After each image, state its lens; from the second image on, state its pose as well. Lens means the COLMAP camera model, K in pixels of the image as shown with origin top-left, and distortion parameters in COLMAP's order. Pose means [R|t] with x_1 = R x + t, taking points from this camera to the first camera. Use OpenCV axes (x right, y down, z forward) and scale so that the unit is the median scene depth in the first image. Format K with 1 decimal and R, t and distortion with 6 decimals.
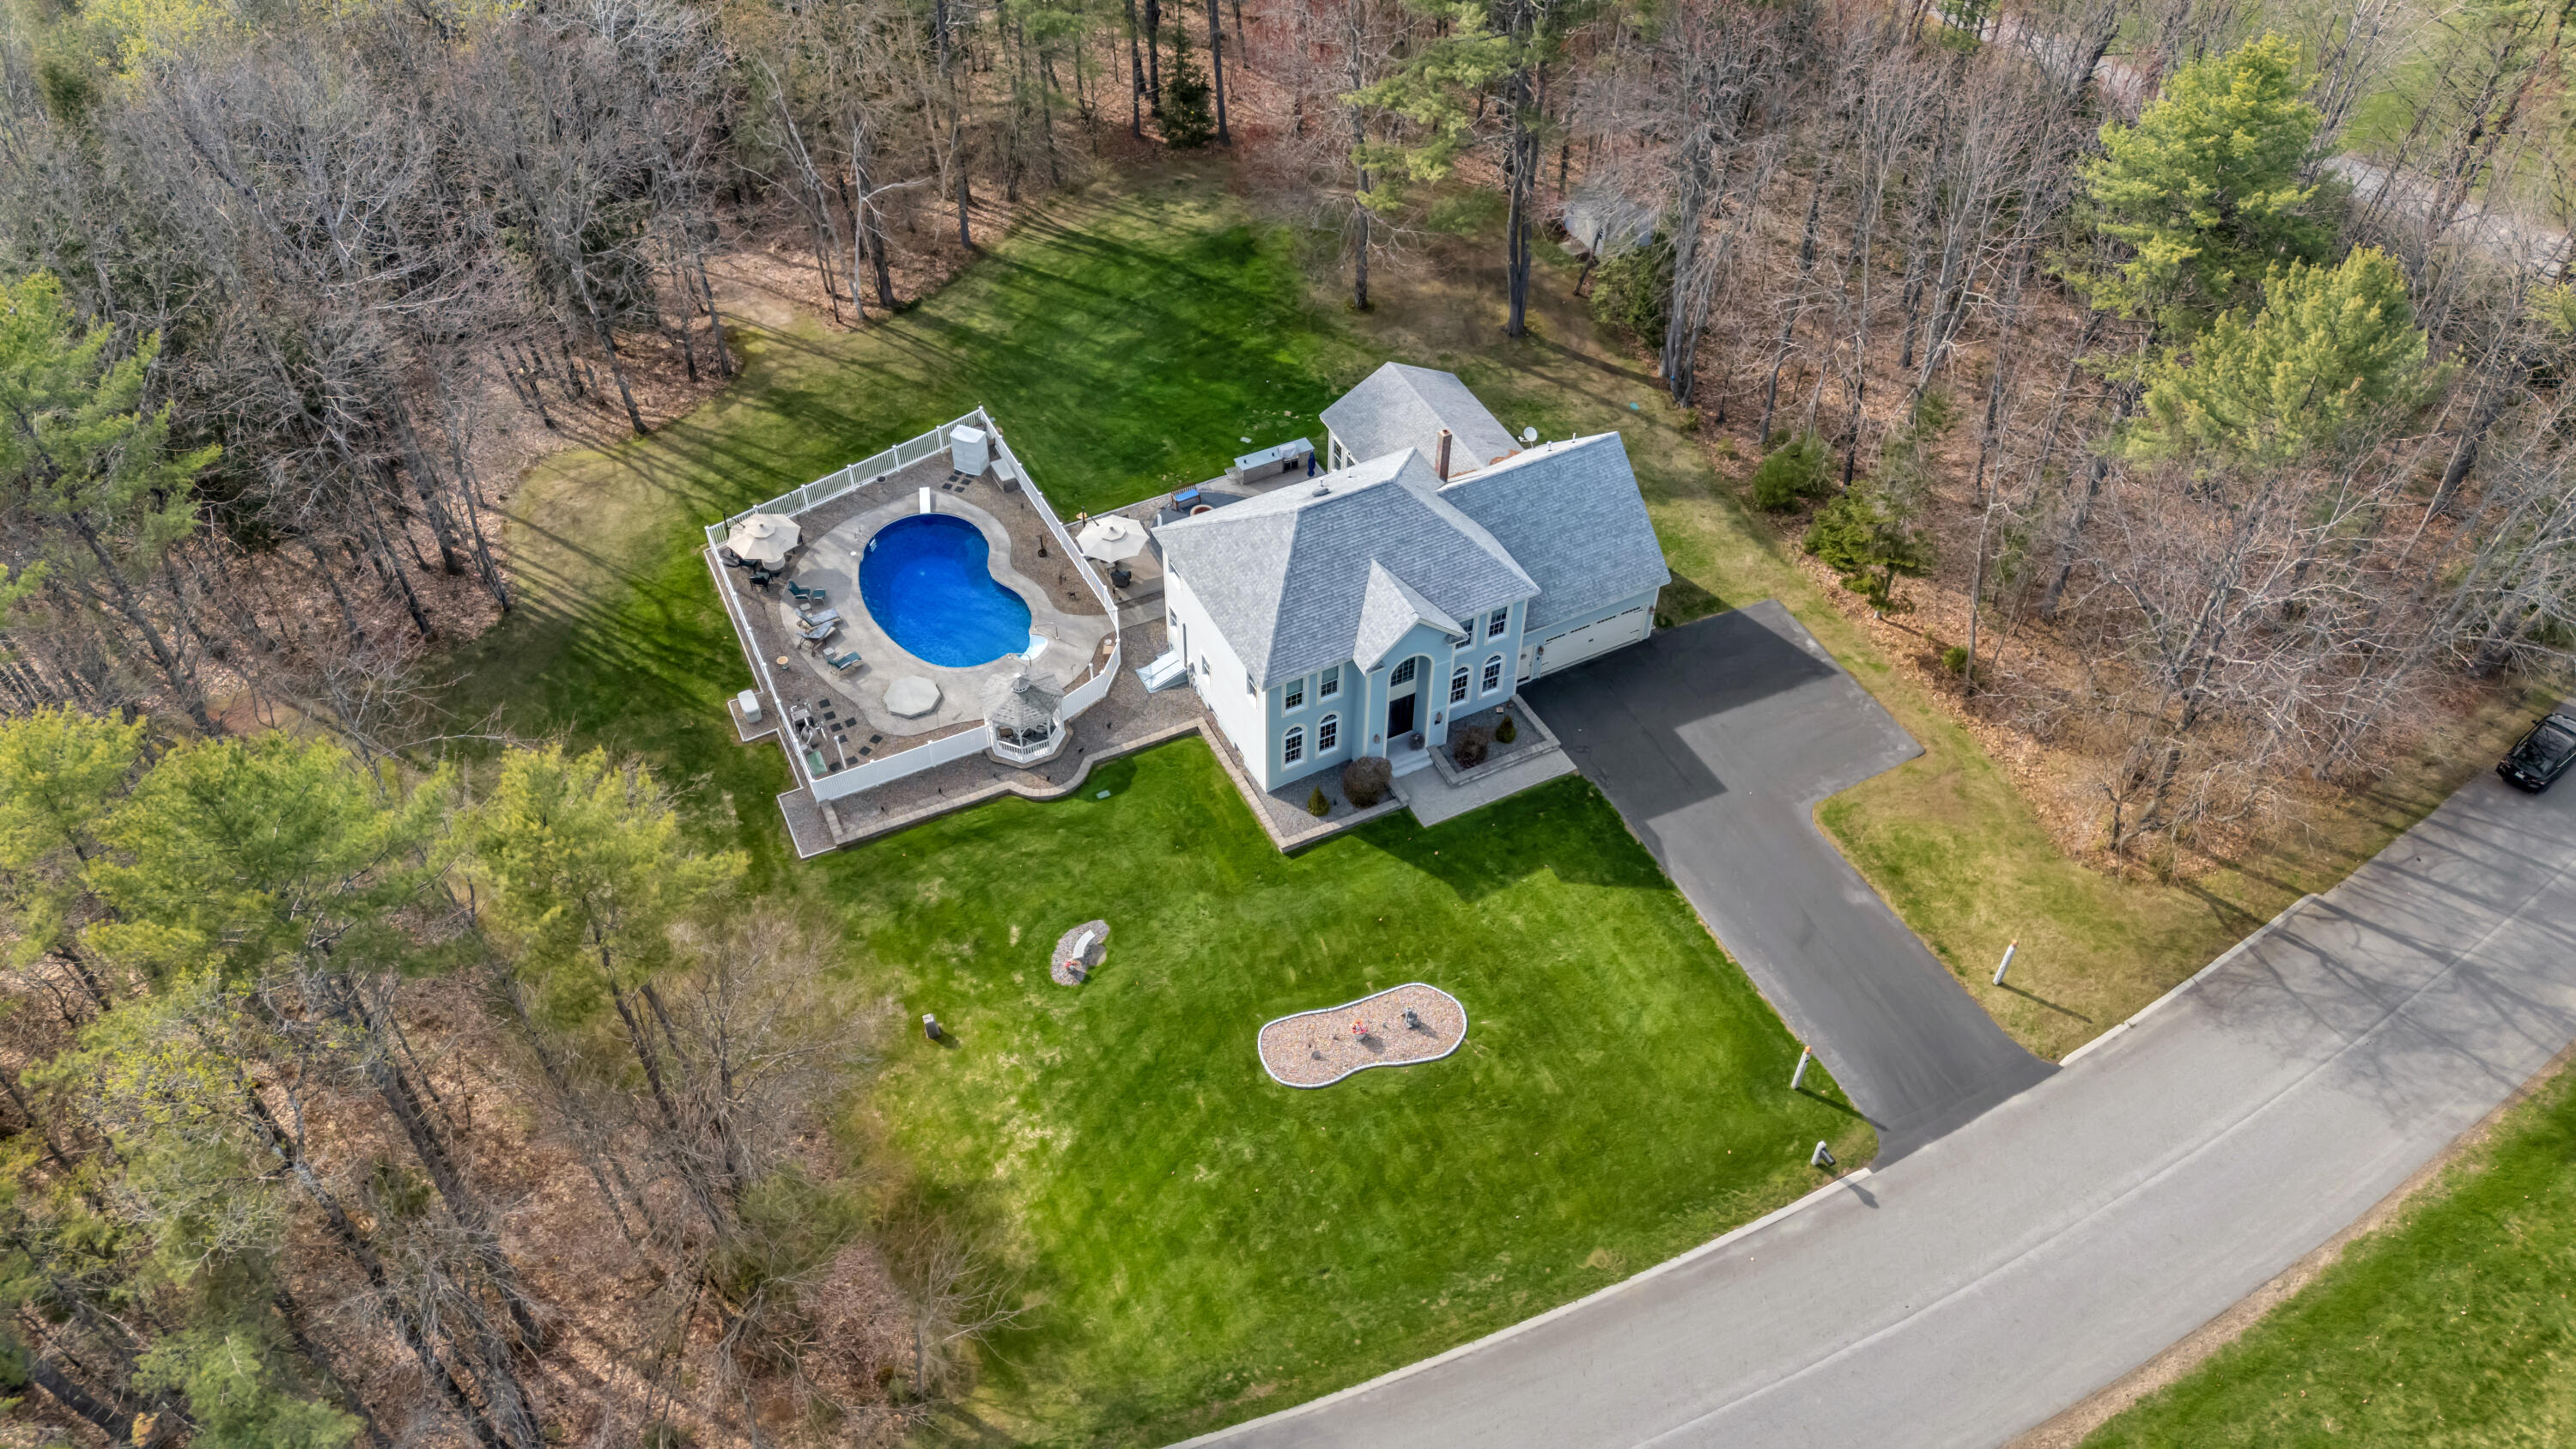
lens RADIAL K [[1903.8, 0, 1276.6], [0, 1903.8, 732.4], [0, 0, 1]] dist [0.065448, -0.054046]
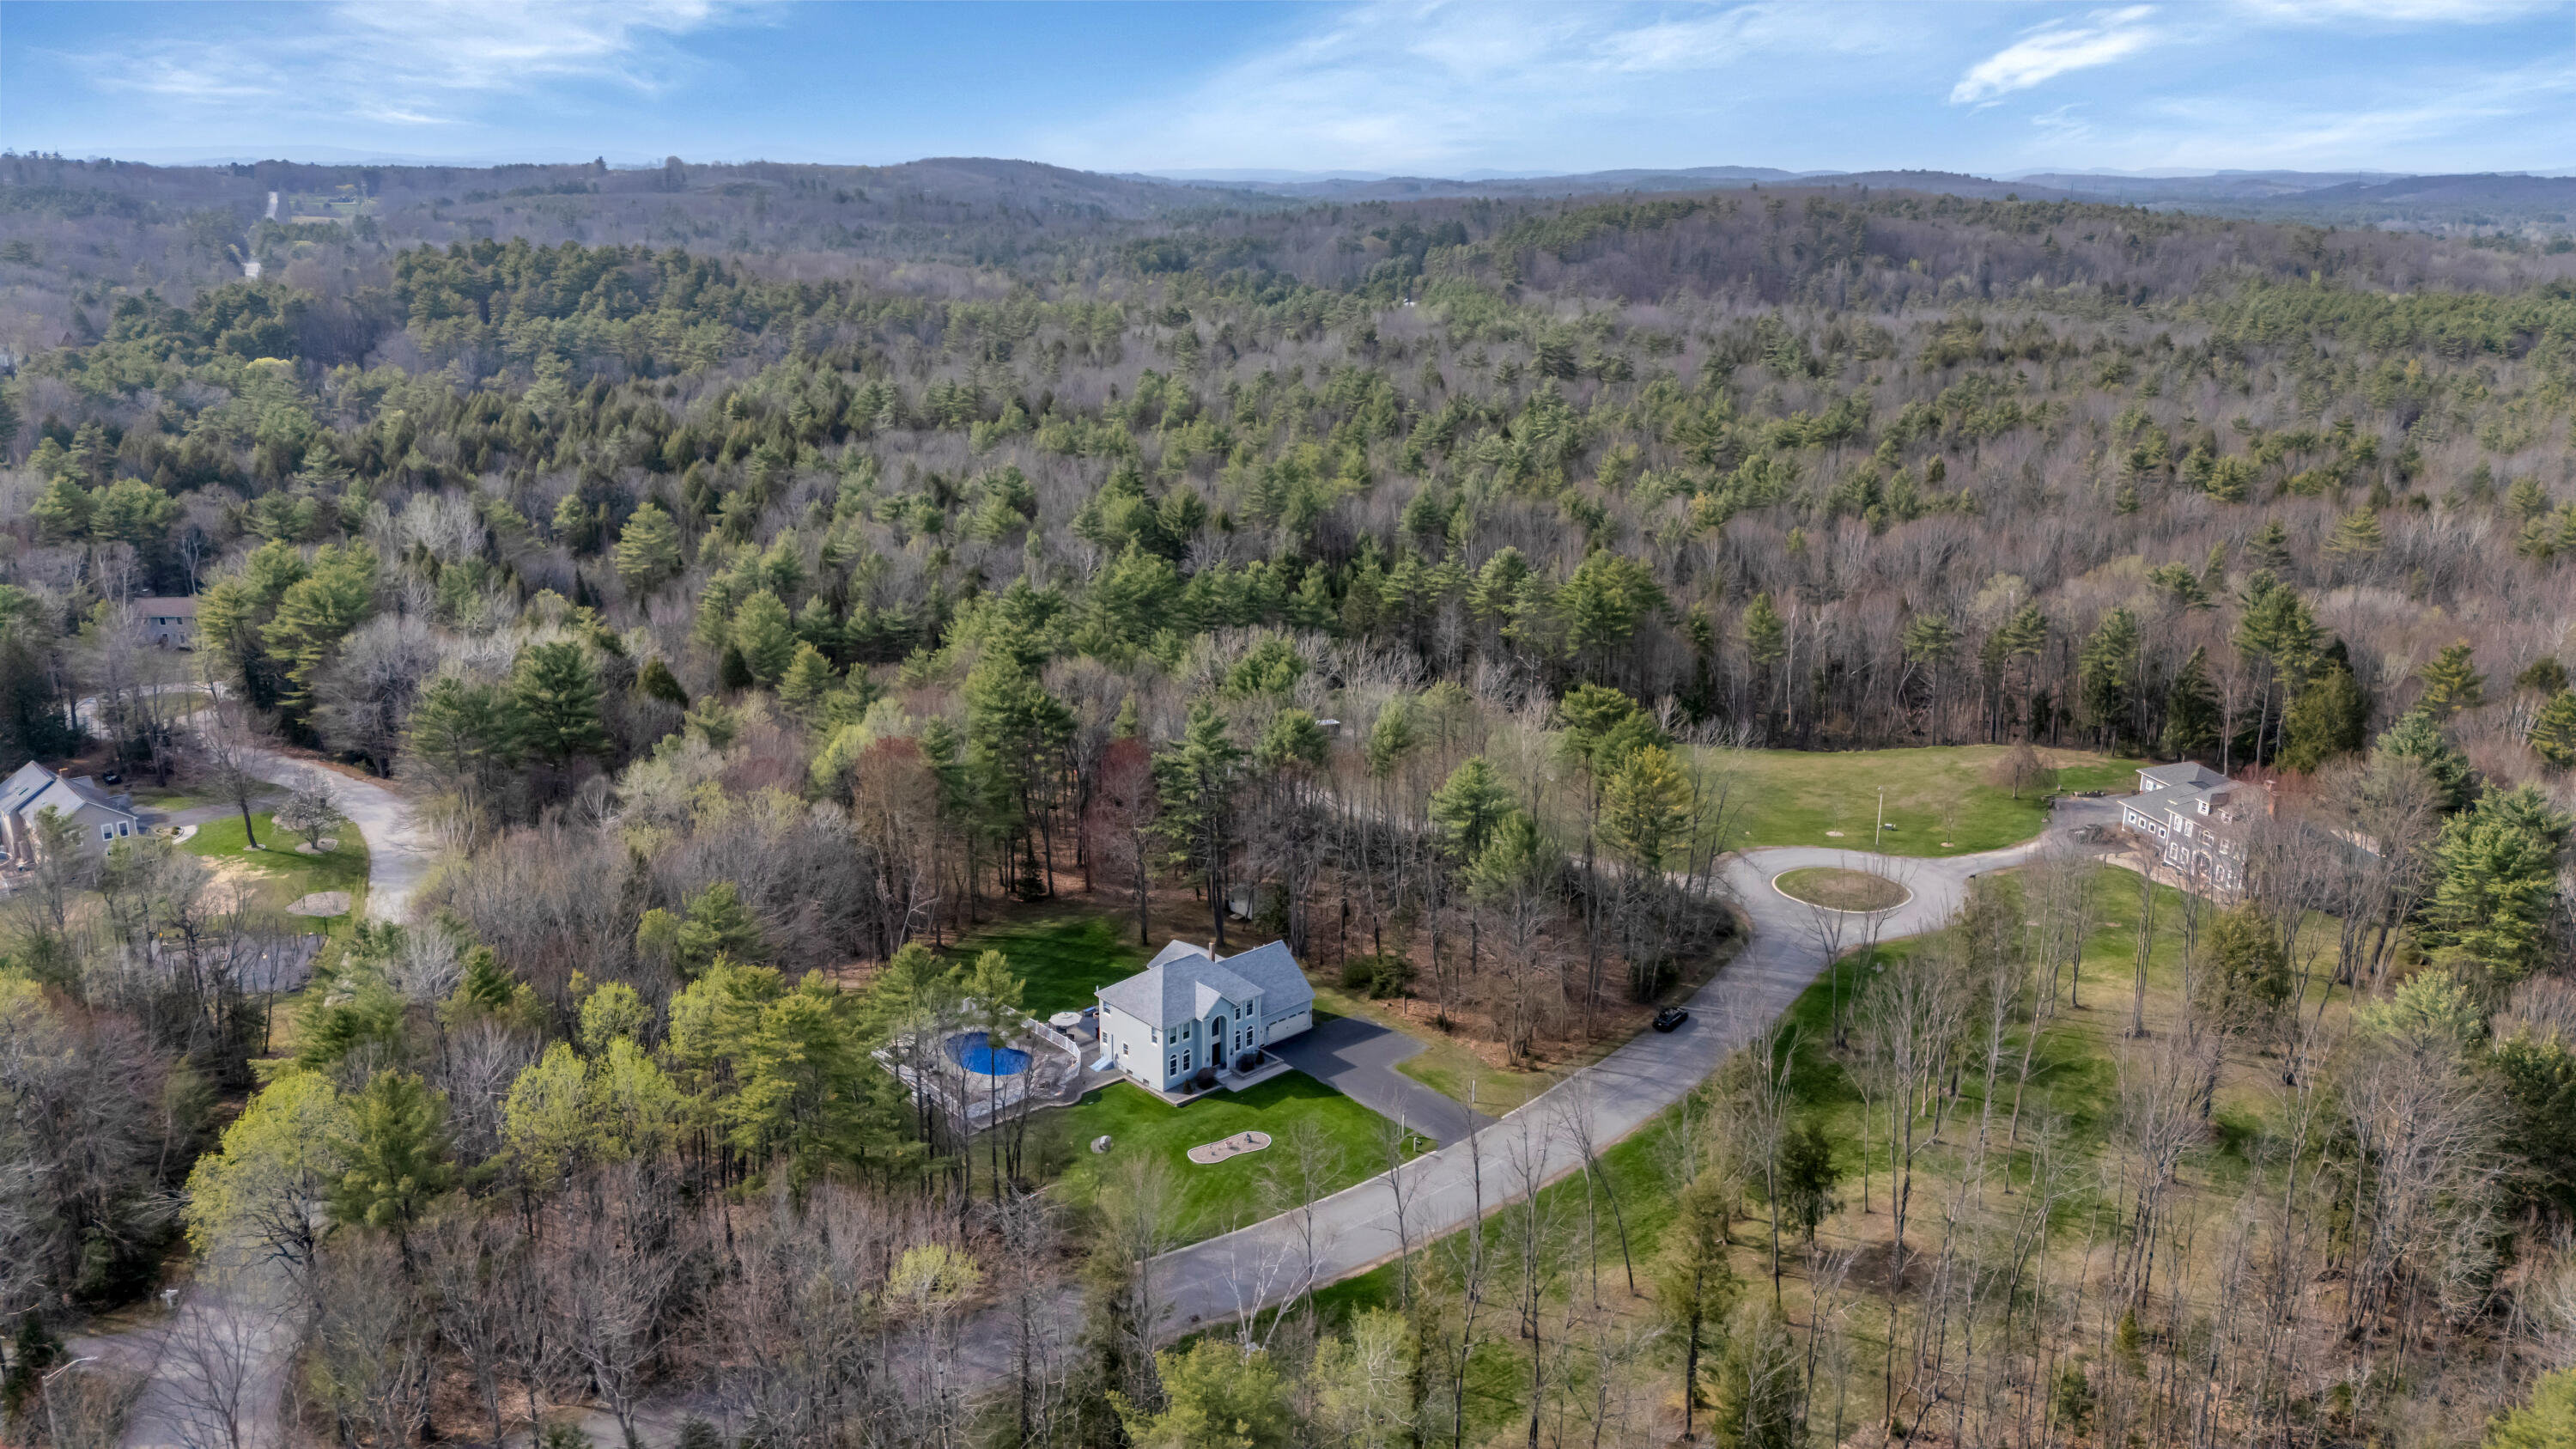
lens RADIAL K [[1903.8, 0, 1290.6], [0, 1903.8, 725.3], [0, 0, 1]] dist [0.065448, -0.054046]
pose [[0.965675, -0.070073, 0.250123, -0.403355], [0.187863, 0.853405, -0.486217, 0.805905], [-0.179386, 0.516517, 0.837276, -1.175168]]
